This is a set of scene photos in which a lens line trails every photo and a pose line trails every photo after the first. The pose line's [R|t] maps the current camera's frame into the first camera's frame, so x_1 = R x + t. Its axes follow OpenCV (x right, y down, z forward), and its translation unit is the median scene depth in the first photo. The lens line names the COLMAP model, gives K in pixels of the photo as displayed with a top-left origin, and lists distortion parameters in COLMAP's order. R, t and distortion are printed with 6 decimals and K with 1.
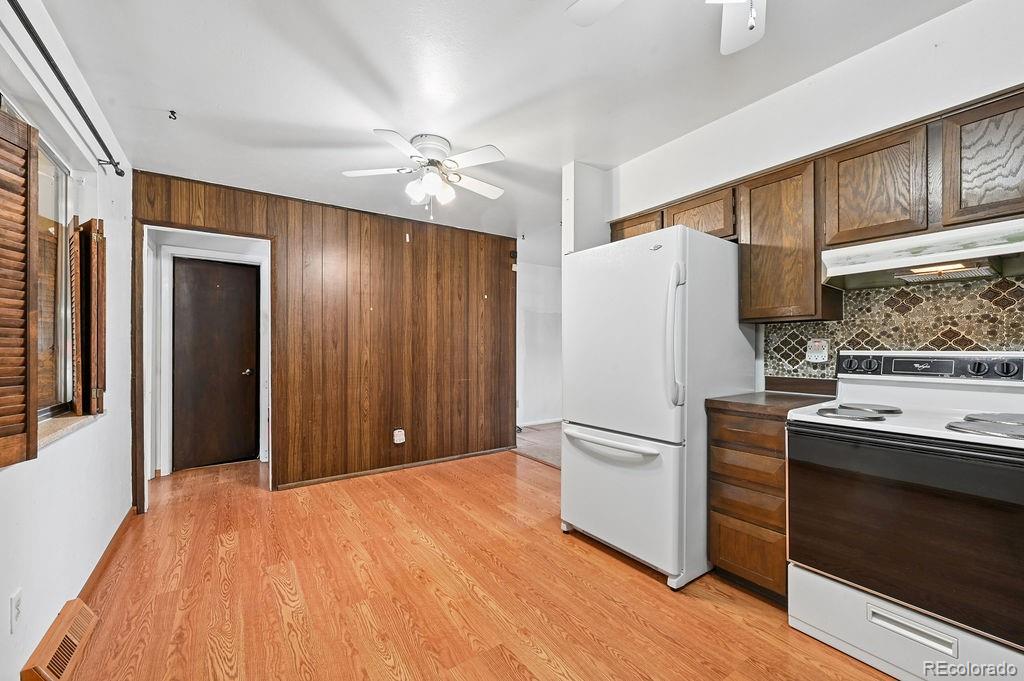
lens RADIAL K [[411.0, 0, 516.5], [0, 411.0, 348.3], [0, 0, 1]] dist [-0.001911, 0.001199]
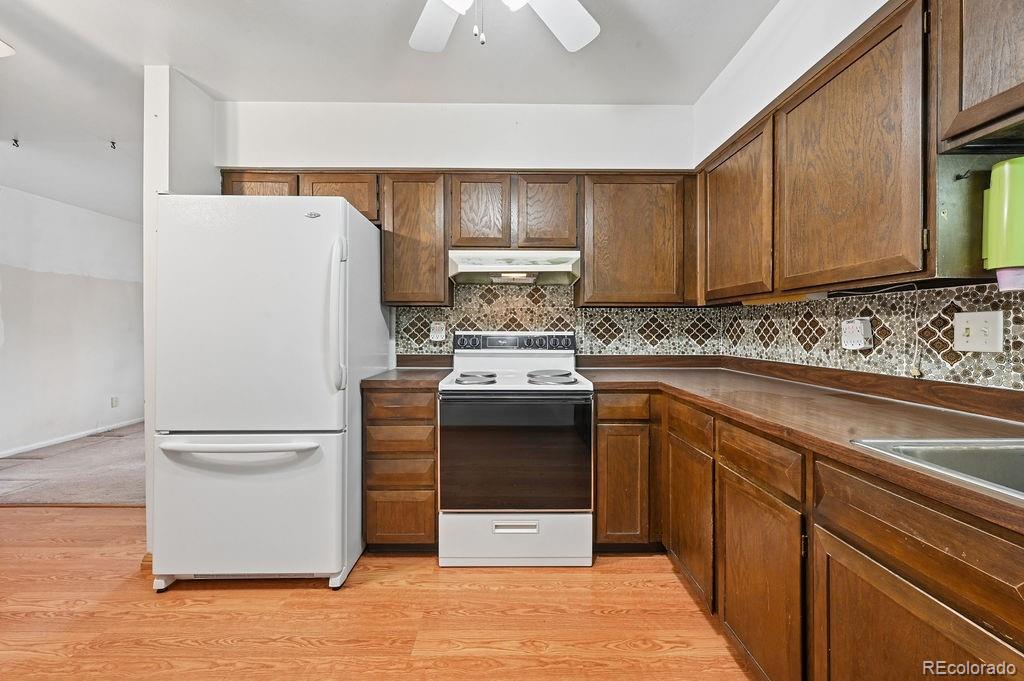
lens RADIAL K [[411.0, 0, 508.5], [0, 411.0, 329.8], [0, 0, 1]] dist [-0.001911, 0.001199]
pose [[0.566801, 0.002926, 0.823849, -0.153789], [-0.003934, 0.999992, -0.000845, 0.001713], [-0.823845, -0.002763, 0.566808, 0.146001]]
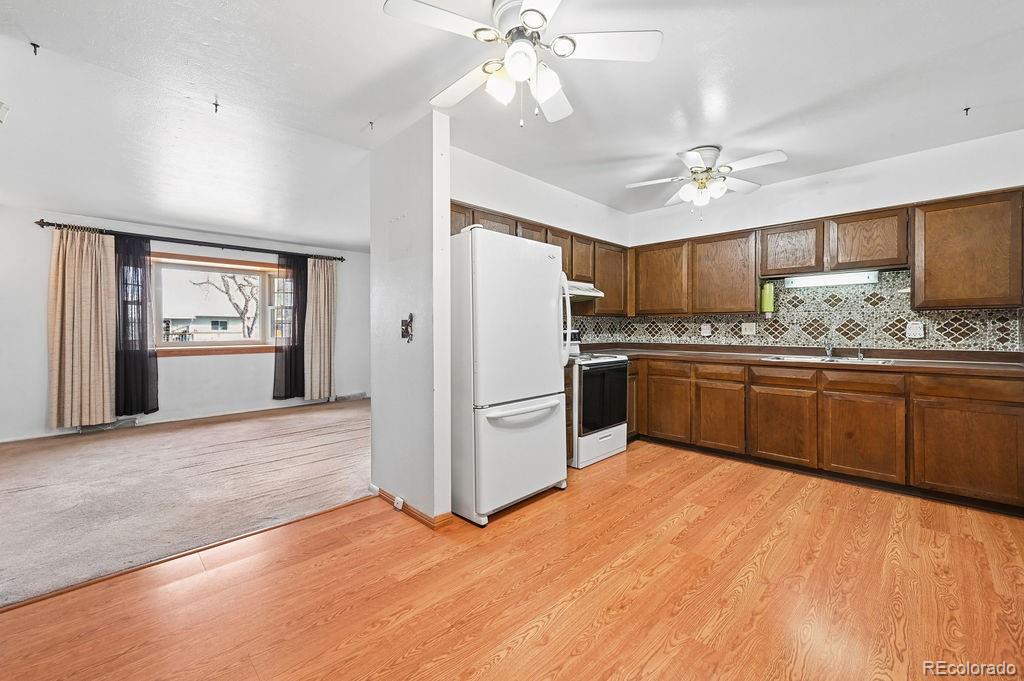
lens RADIAL K [[411.0, 0, 512.2], [0, 411.0, 330.7], [0, 0, 1]] dist [-0.001911, 0.001199]
pose [[-0.173837, -0.001543, 0.984773, -1.008176], [0.002386, 0.999995, 0.001988, 0.003231], [-0.984771, 0.002695, -0.173833, 1.365196]]
